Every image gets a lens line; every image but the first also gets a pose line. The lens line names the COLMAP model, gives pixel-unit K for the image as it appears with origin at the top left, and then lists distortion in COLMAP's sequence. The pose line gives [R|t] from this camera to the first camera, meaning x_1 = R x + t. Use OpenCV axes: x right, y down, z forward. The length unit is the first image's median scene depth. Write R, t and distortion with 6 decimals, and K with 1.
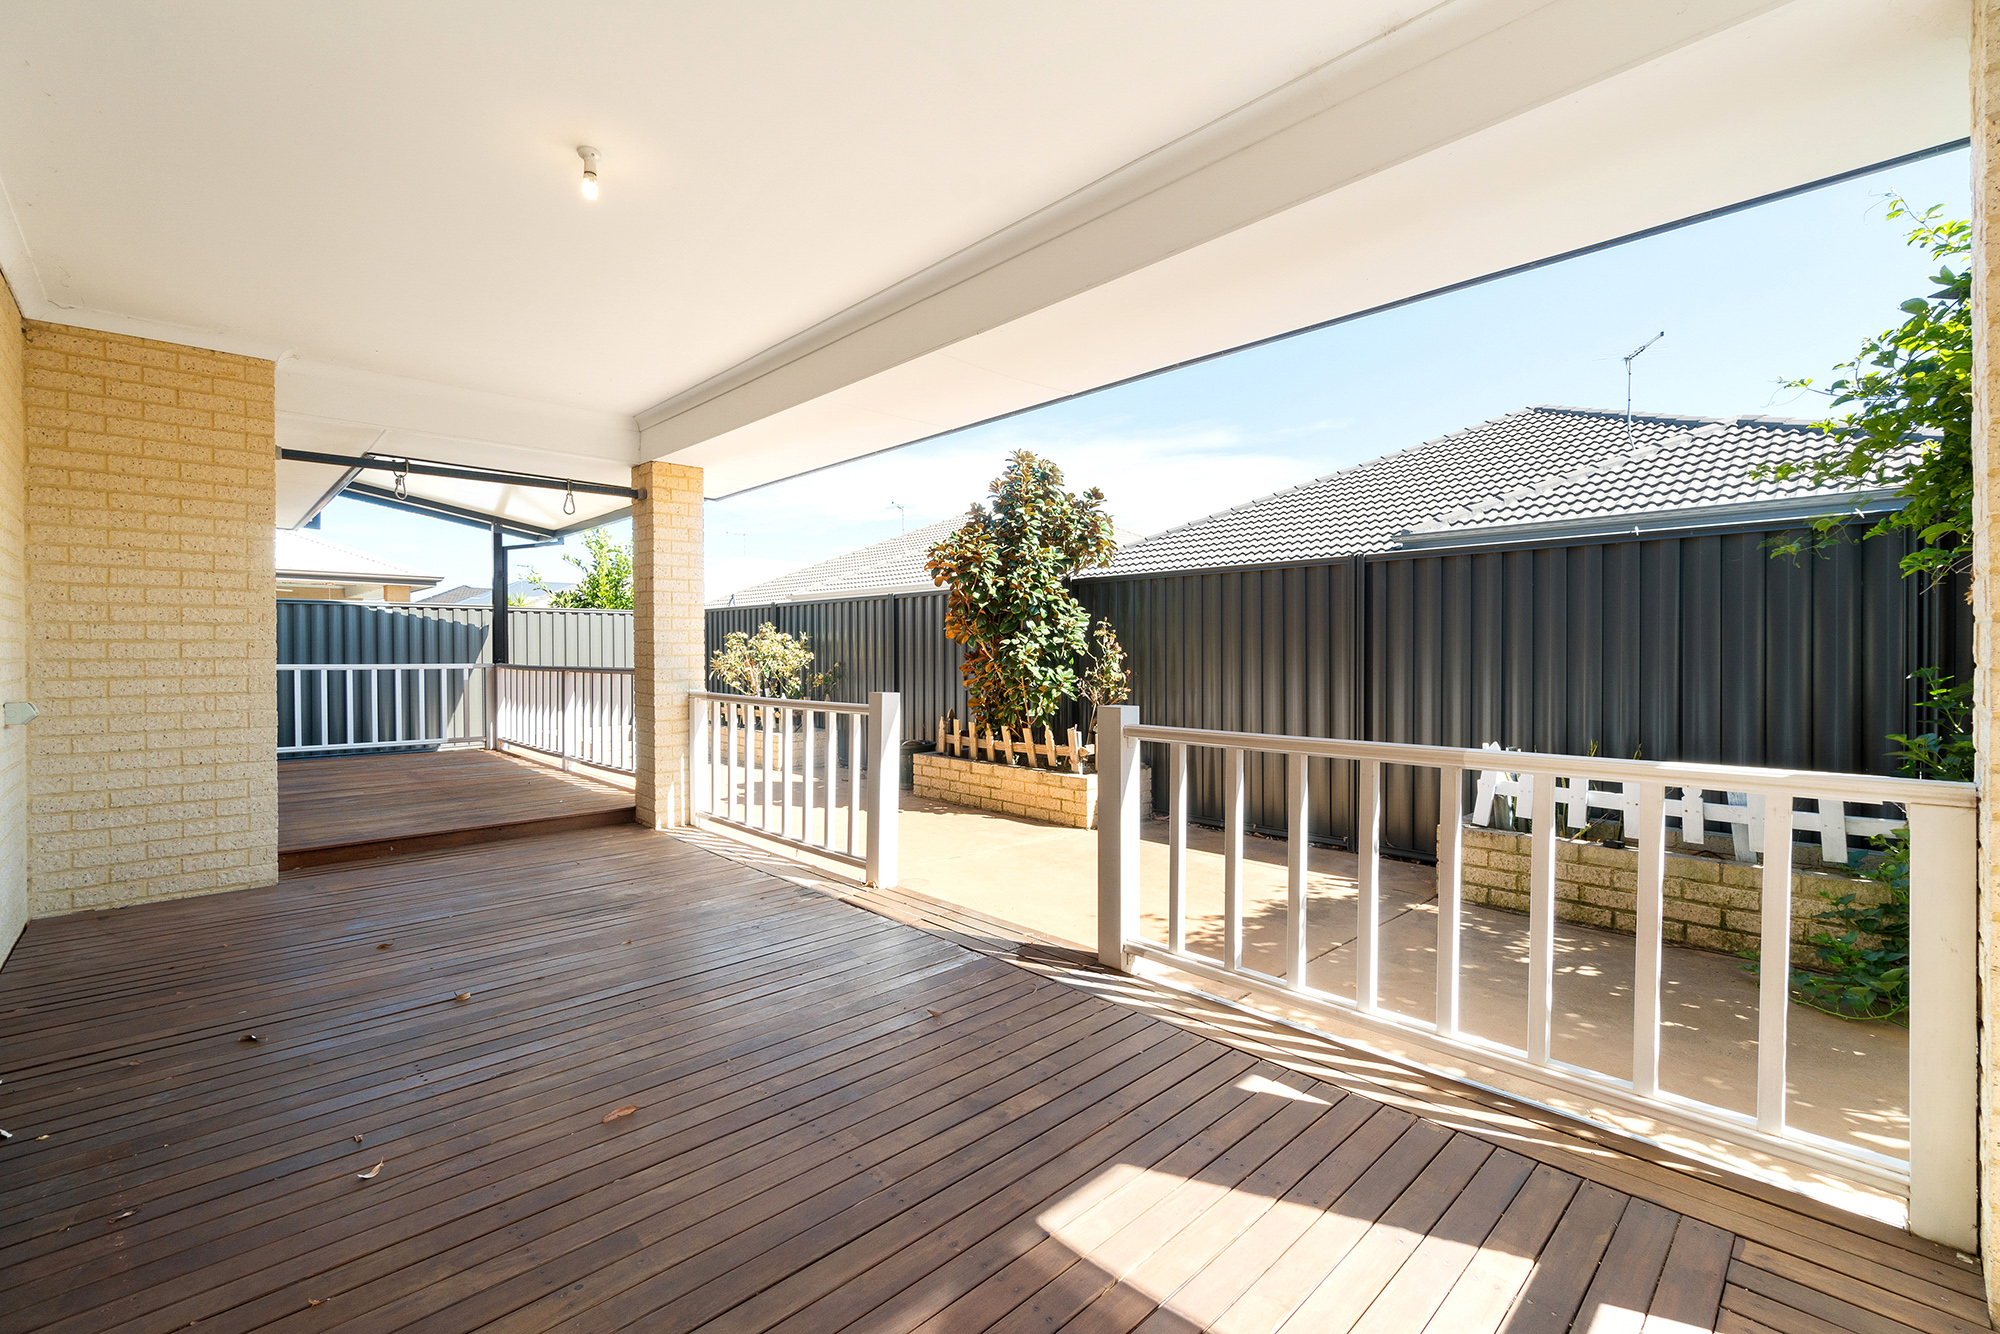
lens RADIAL K [[862.4, 0, 1014.0], [0, 862.4, 671.9], [0, 0, 1]] dist [-0.004315, 0.000090]
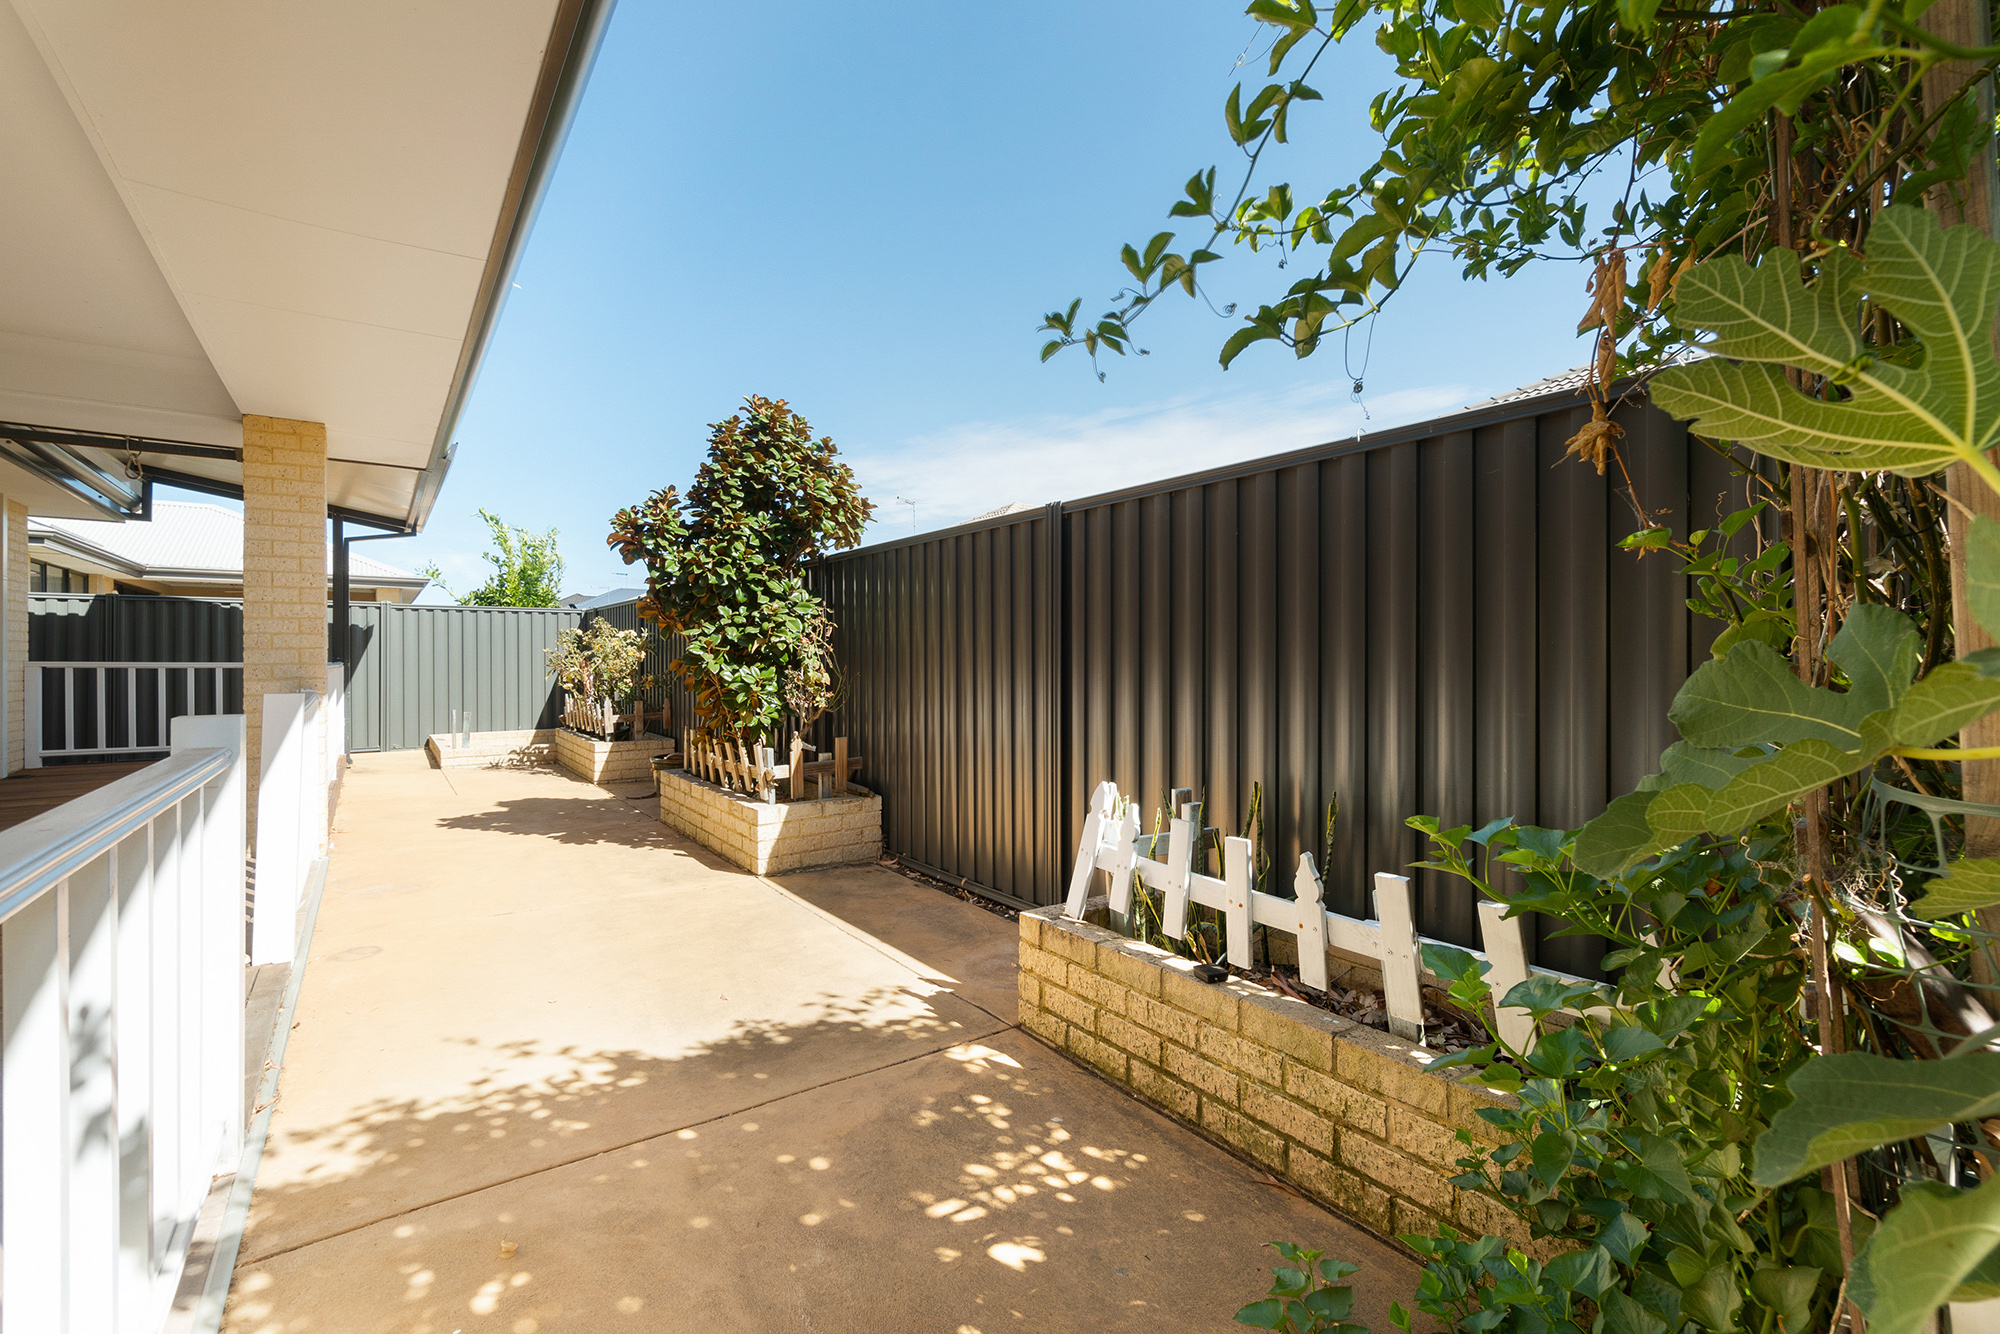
lens RADIAL K [[862.4, 0, 1018.3], [0, 862.4, 670.0], [0, 0, 1]] dist [-0.004315, 0.000090]
pose [[0.992440, 0.003360, -0.122687, 0.407235], [-0.004476, 0.999951, -0.008828, 0.005032], [0.122651, 0.009311, 0.992406, 0.269470]]
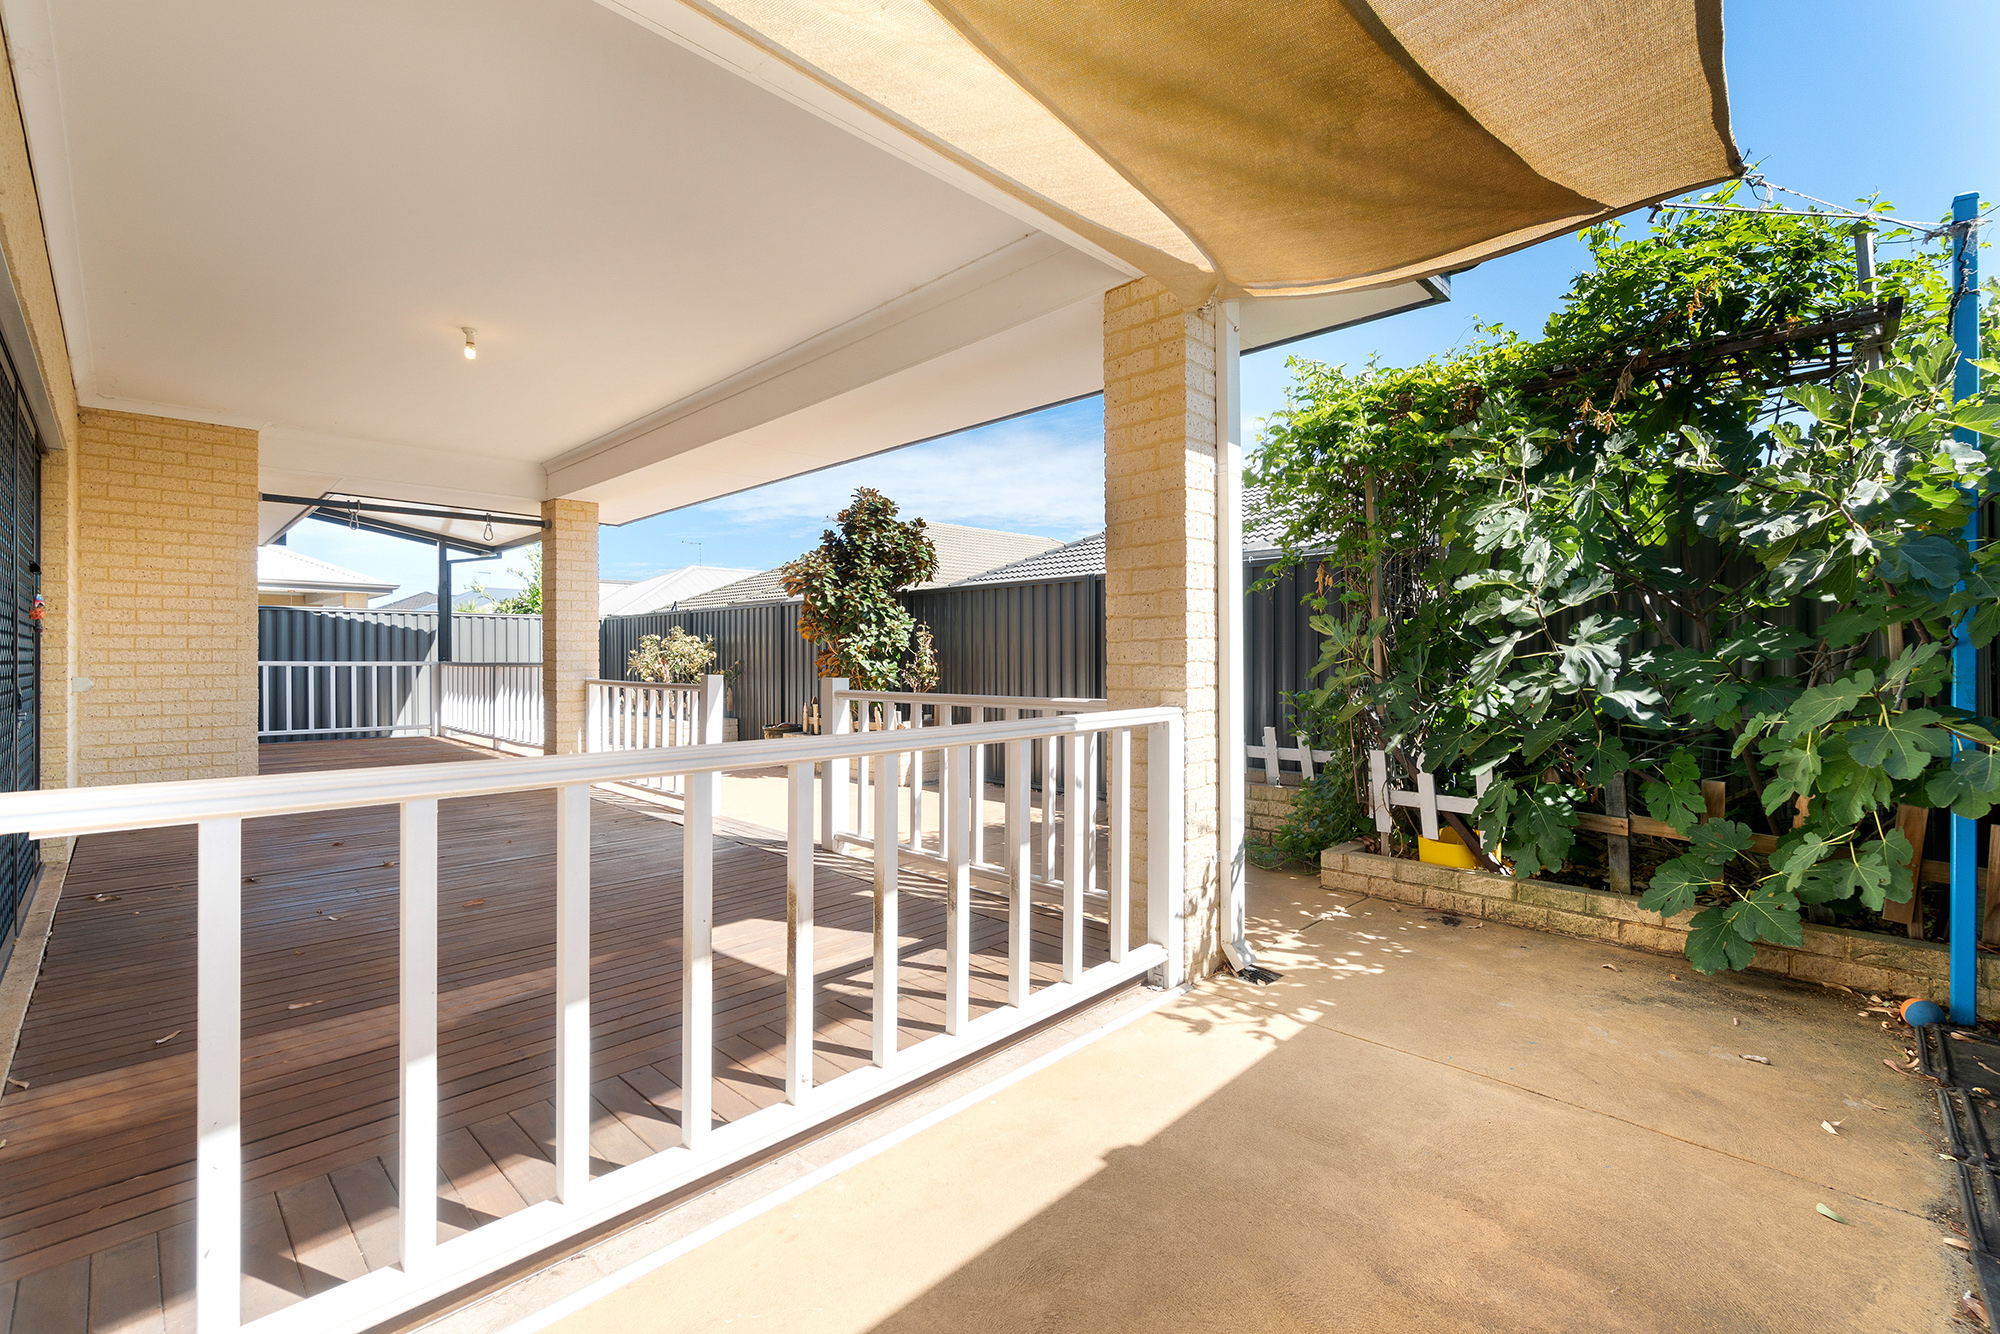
lens RADIAL K [[862.4, 0, 1013.6], [0, 862.4, 670.5], [0, 0, 1]] dist [-0.004315, 0.000090]
pose [[0.999561, -0.000428, 0.029628, 0.215417], [0.000737, 0.999945, -0.010434, 0.023617], [-0.029622, 0.010451, 0.999507, -0.286988]]
